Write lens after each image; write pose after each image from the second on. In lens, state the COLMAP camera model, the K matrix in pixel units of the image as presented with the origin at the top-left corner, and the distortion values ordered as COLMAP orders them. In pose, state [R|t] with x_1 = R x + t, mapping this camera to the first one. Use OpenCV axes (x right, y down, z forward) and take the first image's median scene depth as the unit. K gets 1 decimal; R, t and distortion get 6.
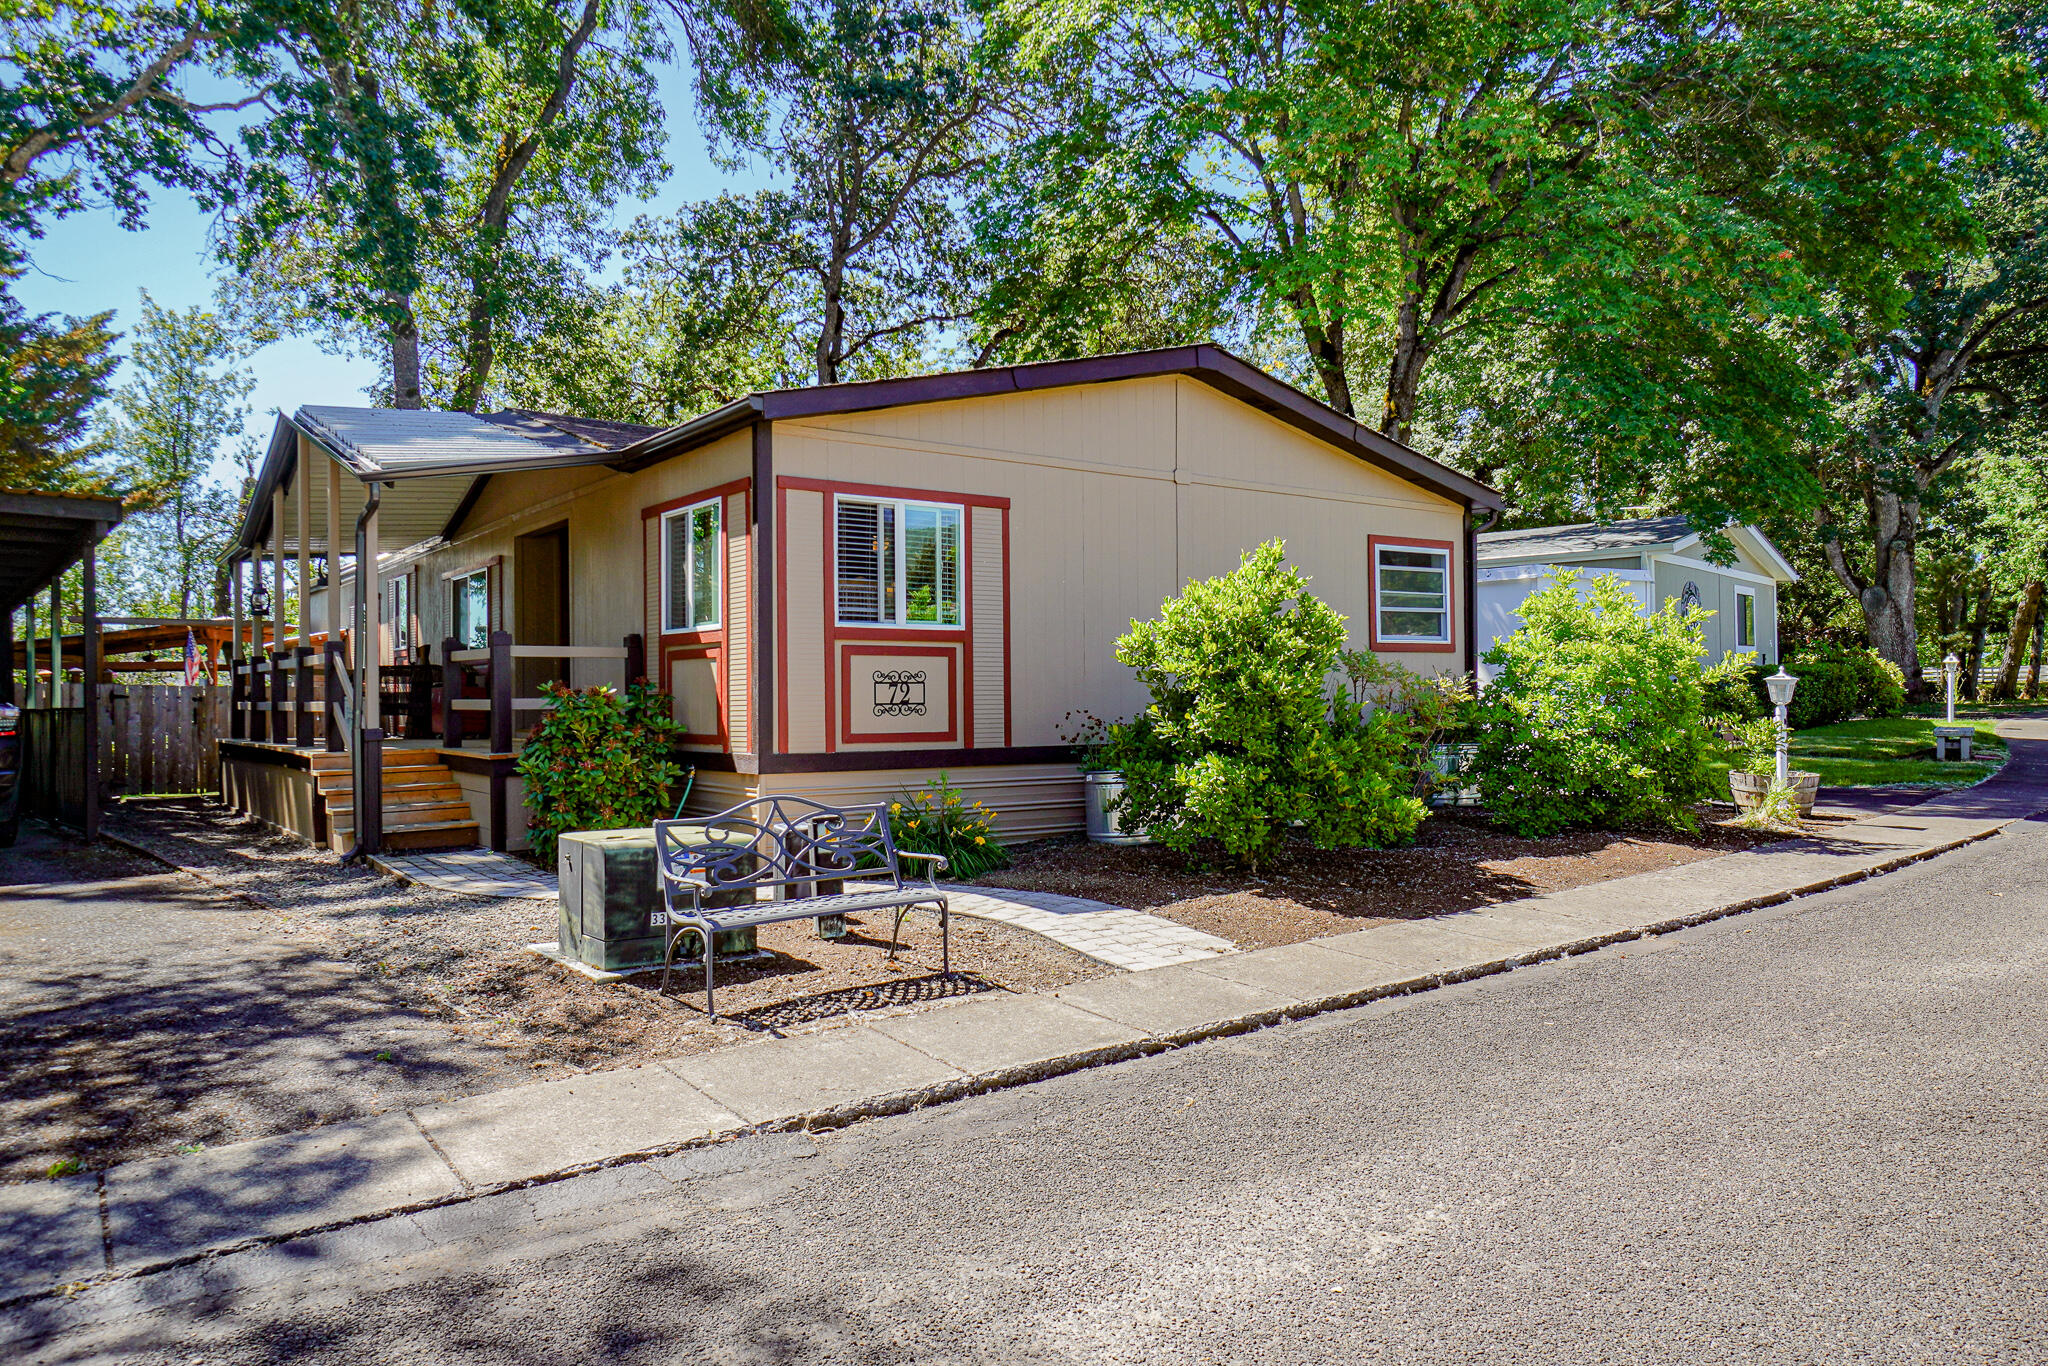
lens RADIAL K [[1381.9, 0, 1033.3], [0, 1381.9, 687.3], [0, 0, 1]] dist [-0.002650, 0.000023]
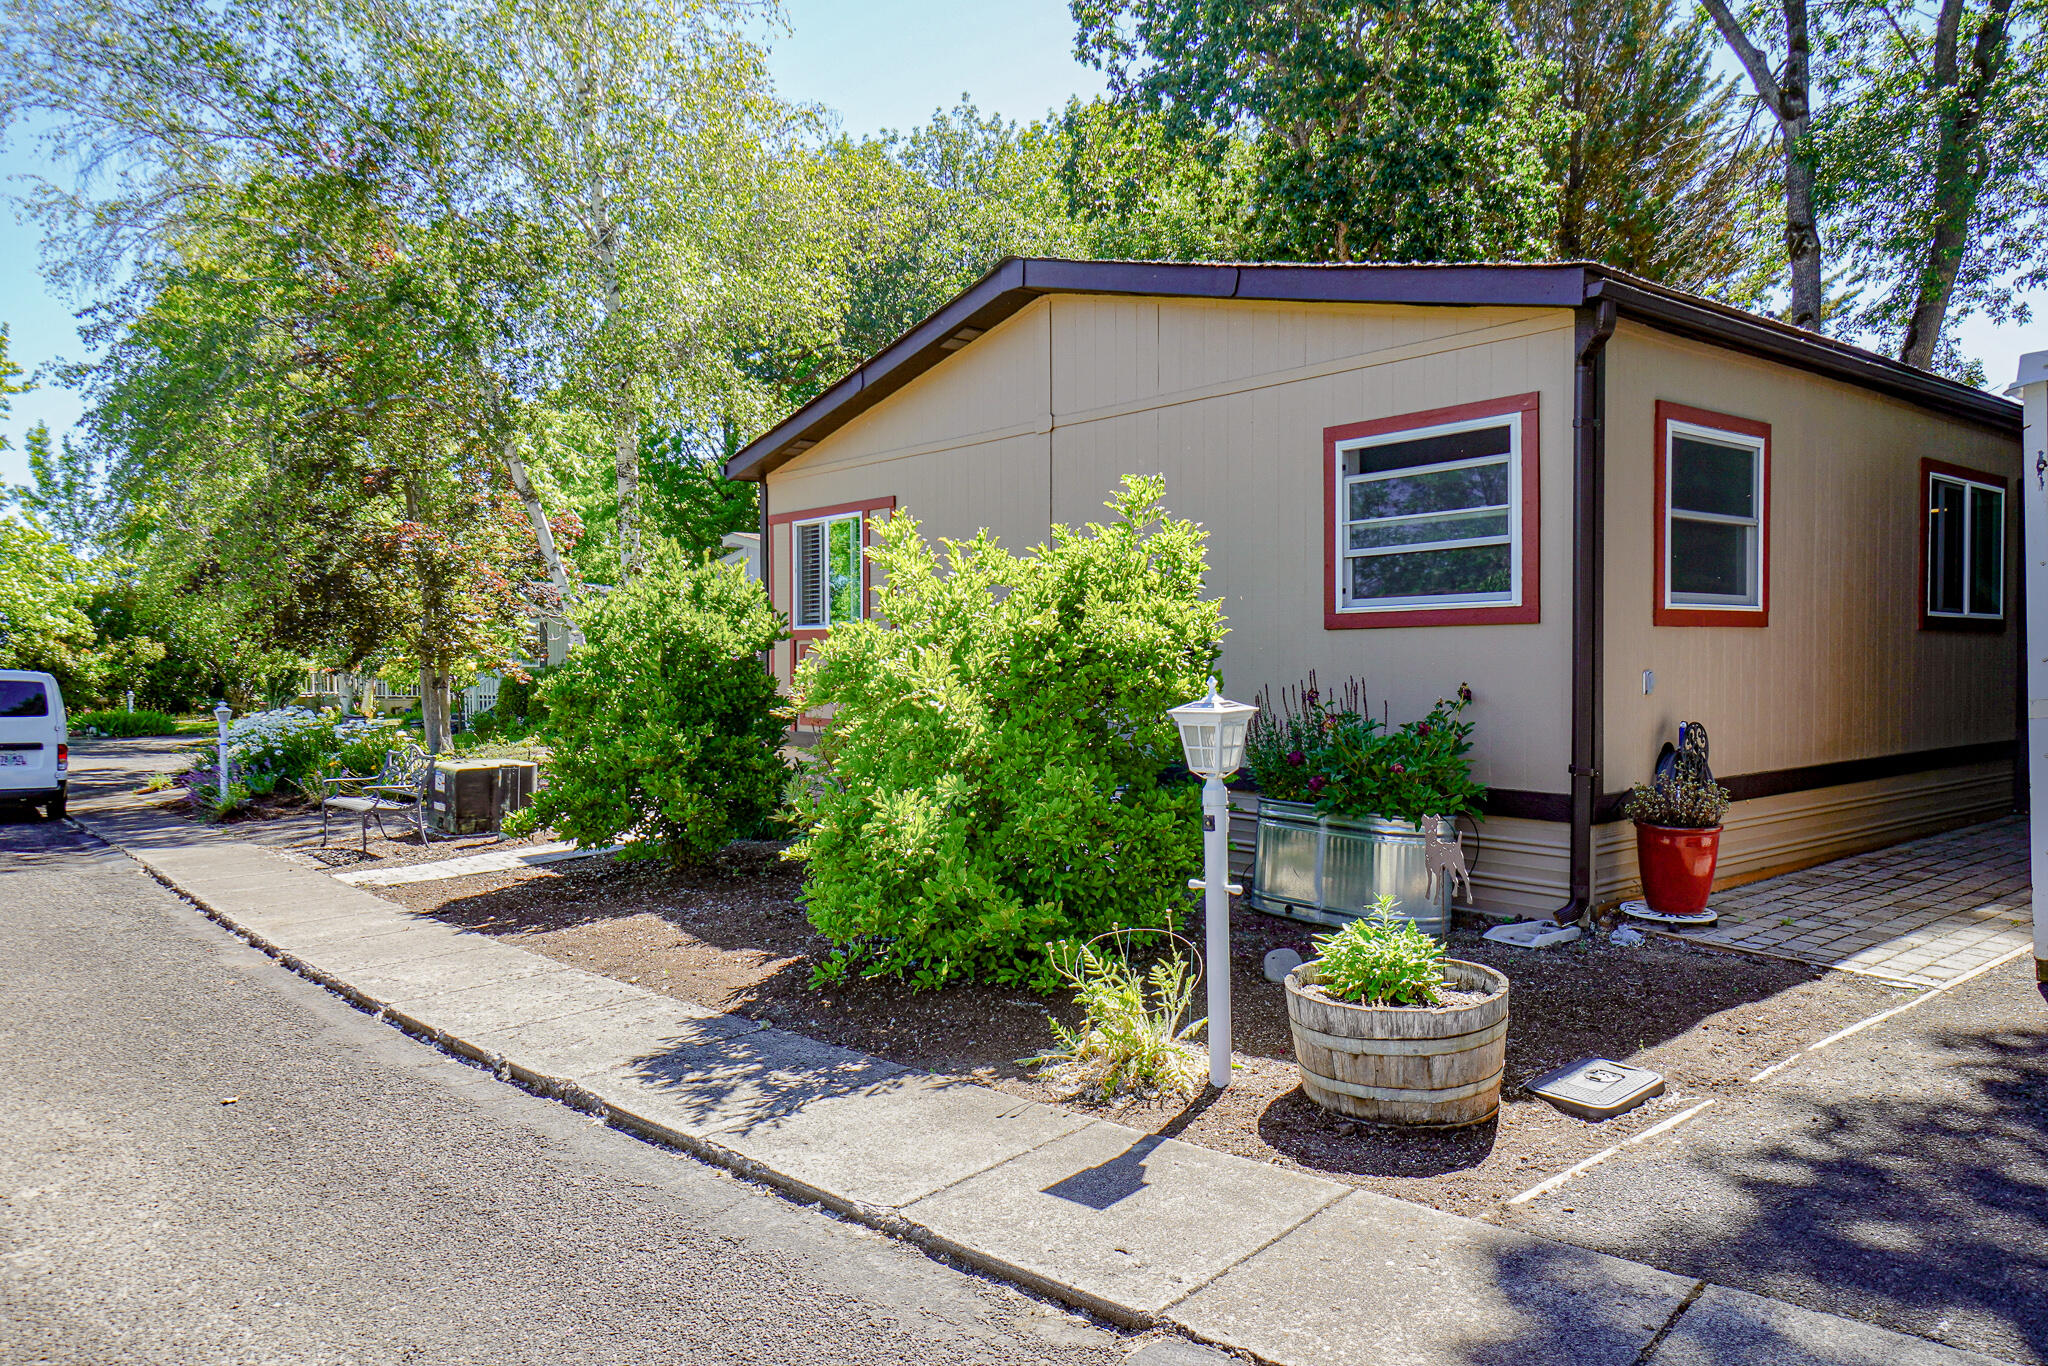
lens RADIAL K [[1381.9, 0, 1020.9], [0, 1381.9, 678.2], [0, 0, 1]] dist [-0.002650, 0.000023]
pose [[0.036942, 0.029115, -0.998893, 1.079718], [0.011374, 0.999498, 0.029553, -0.031662], [0.999253, -0.012453, 0.036592, 1.115807]]
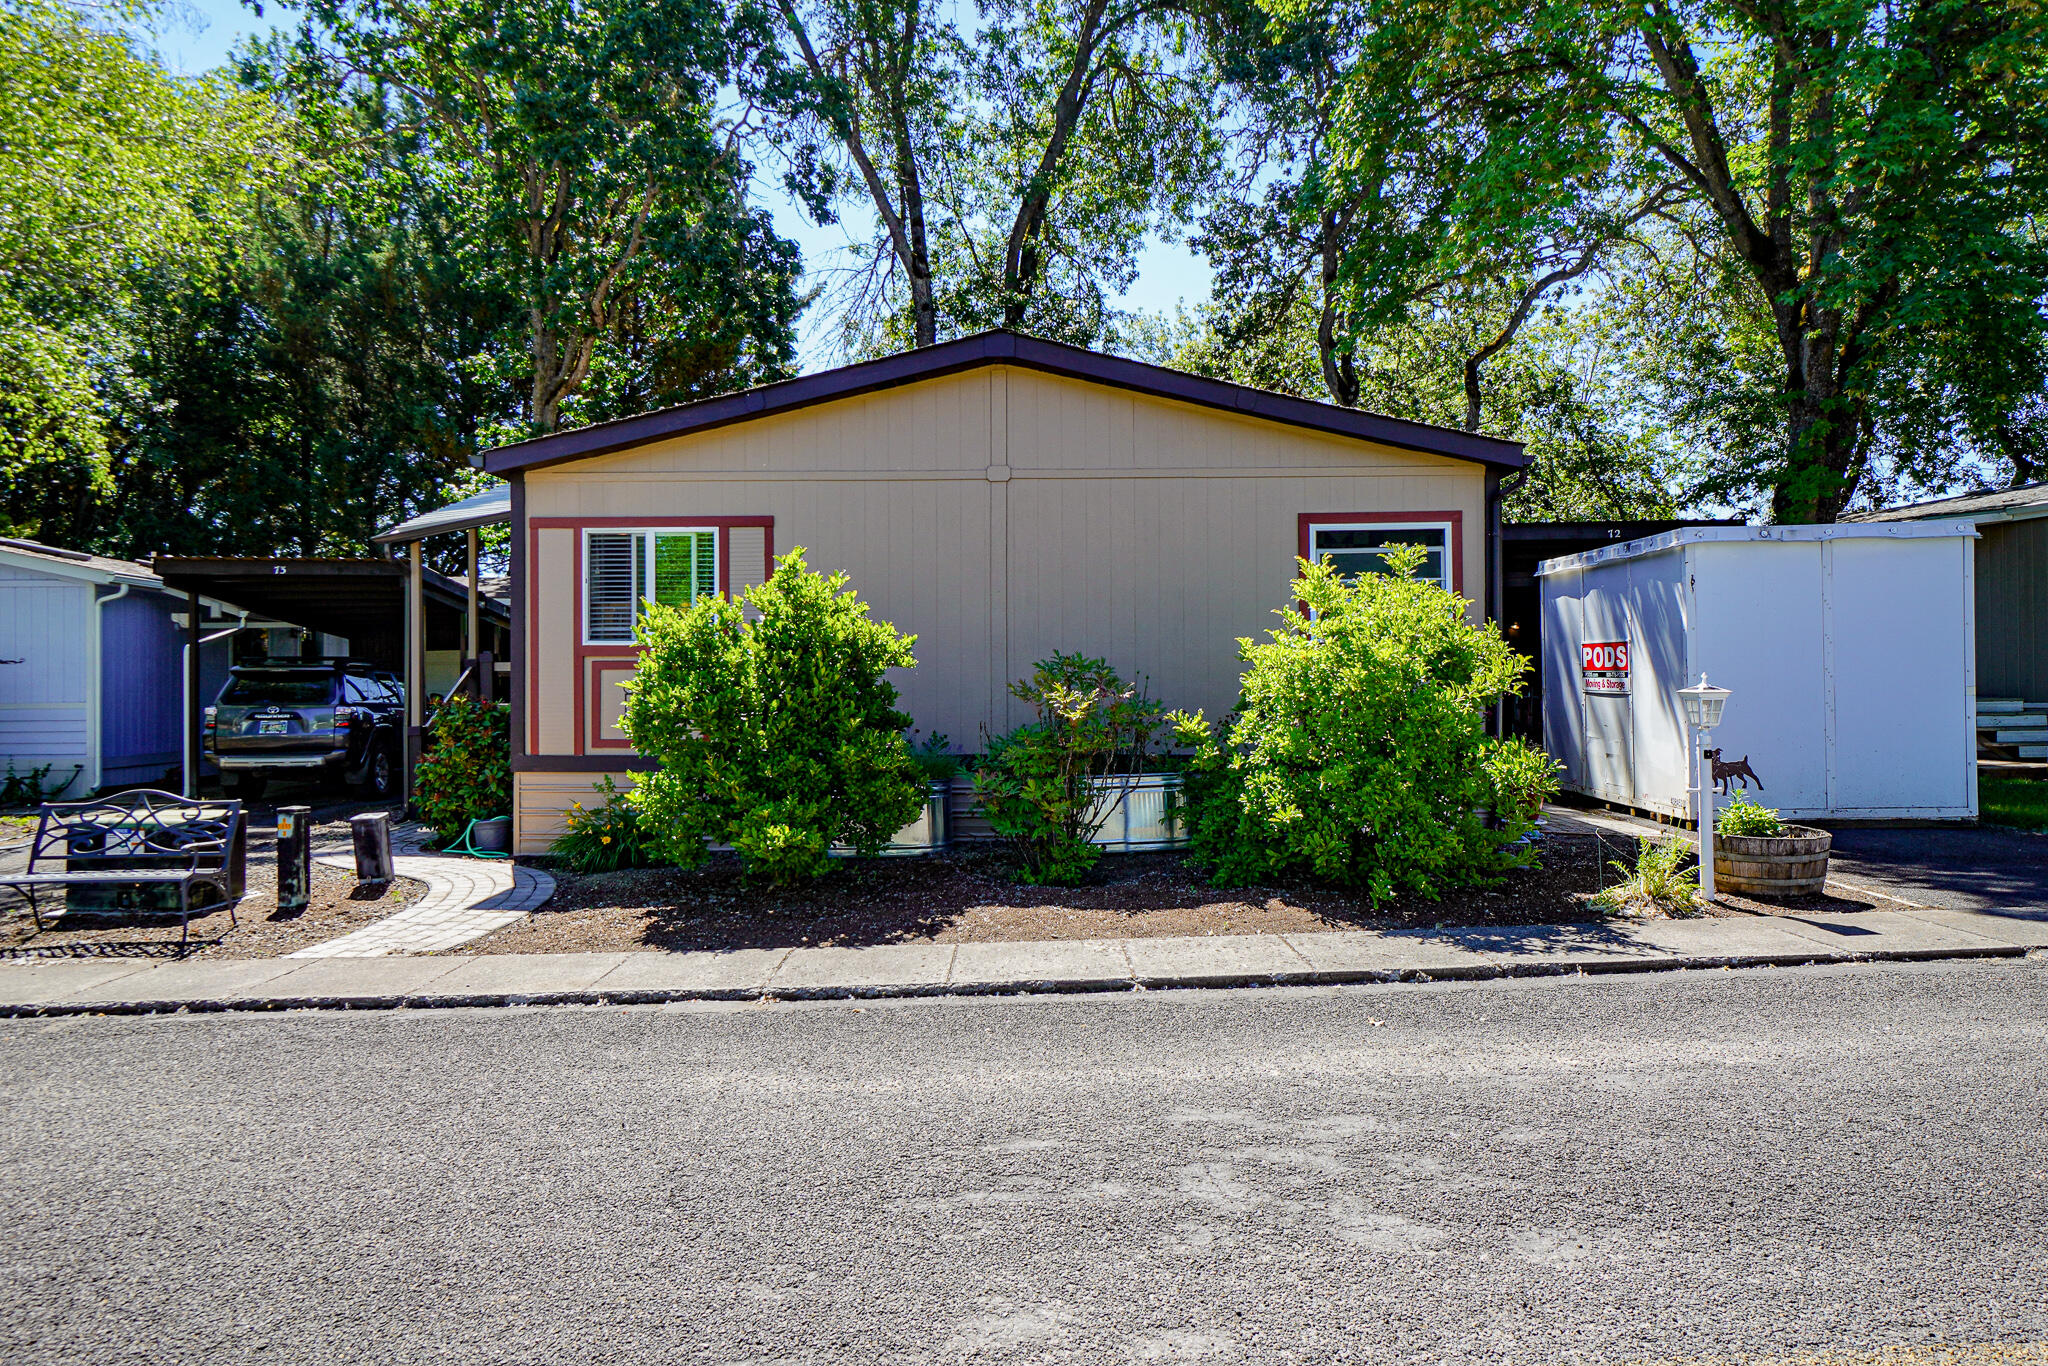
lens RADIAL K [[1381.9, 0, 1024.8], [0, 1381.9, 684.6], [0, 0, 1]] dist [-0.002650, 0.000023]
pose [[0.800199, 0.000530, -0.599734, 0.805325], [0.003873, 0.999974, 0.006051, -0.016032], [0.599722, -0.007165, 0.800176, 0.295923]]
